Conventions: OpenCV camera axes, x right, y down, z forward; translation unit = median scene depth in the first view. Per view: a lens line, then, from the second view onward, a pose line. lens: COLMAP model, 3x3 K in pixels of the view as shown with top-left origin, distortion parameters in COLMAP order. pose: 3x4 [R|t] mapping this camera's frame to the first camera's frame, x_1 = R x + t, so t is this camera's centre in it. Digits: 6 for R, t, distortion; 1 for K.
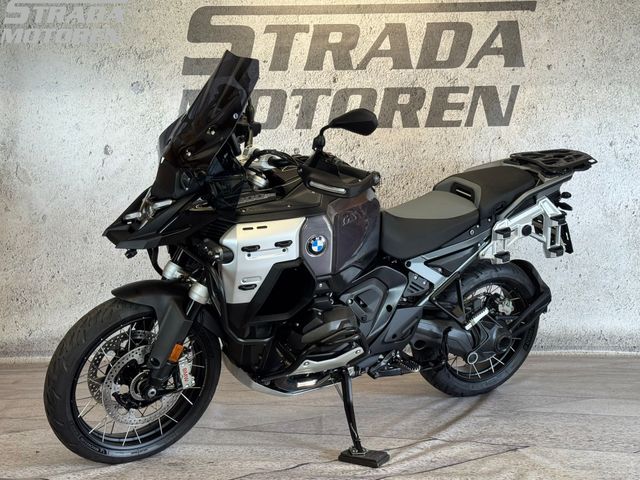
lens RADIAL K [[980.9, 0, 320.0], [0, 980.9, 240.0], [0, 0, 1]] dist [0.188559, -0.194439]
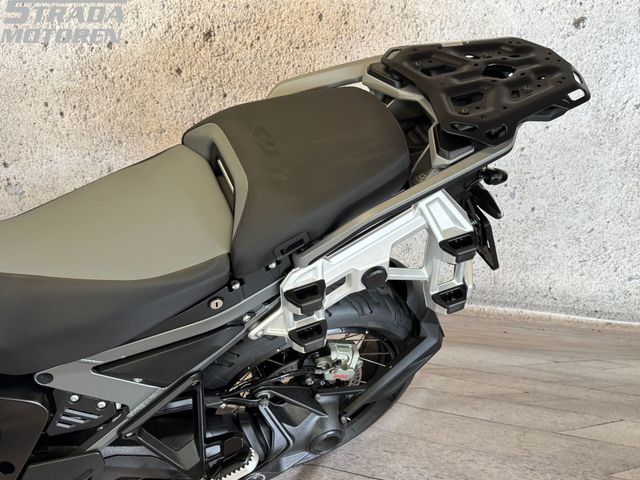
lens RADIAL K [[629.5, 0, 320.0], [0, 629.5, 240.0], [0, 0, 1]] dist [0.179718, -0.420801]
pose [[0.991585, 0.090913, -0.092168, 0.231548], [-0.044109, 0.906589, 0.419703, -0.148286], [0.121714, -0.412105, 0.902970, 0.845277]]
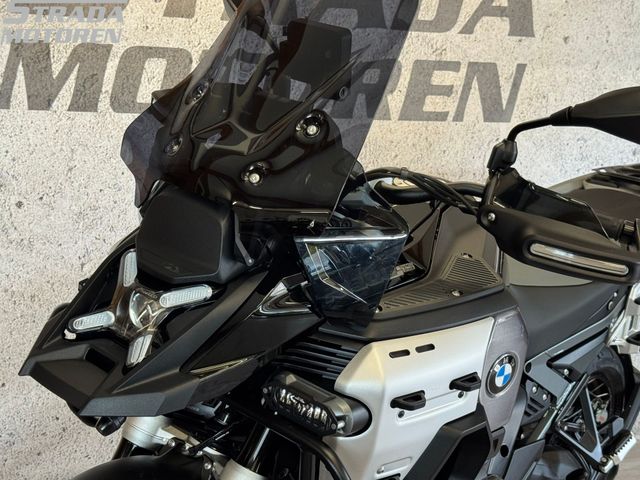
lens RADIAL K [[980.9, 0, 320.0], [0, 980.9, 240.0], [0, 0, 1]] dist [0.188559, -0.194439]
pose [[0.941896, -0.007195, 0.335828, -0.224211], [0.001542, 0.999853, 0.017096, -0.061491], [-0.335902, -0.015585, 0.941768, 0.533643]]
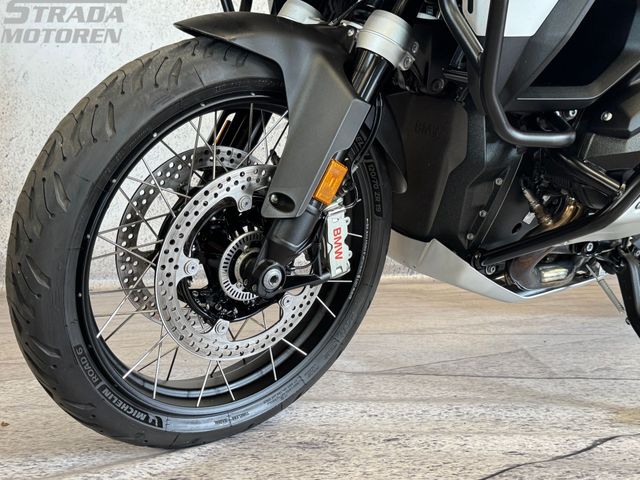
lens RADIAL K [[750.6, 0, 320.0], [0, 750.6, 240.0], [0, 0, 1]] dist [0.210006, -0.491010]
pose [[0.996979, -0.012776, 0.076607, -0.164152], [0.013584, 0.999857, -0.010037, 0.133282], [-0.076468, 0.011047, 0.997011, 0.640273]]
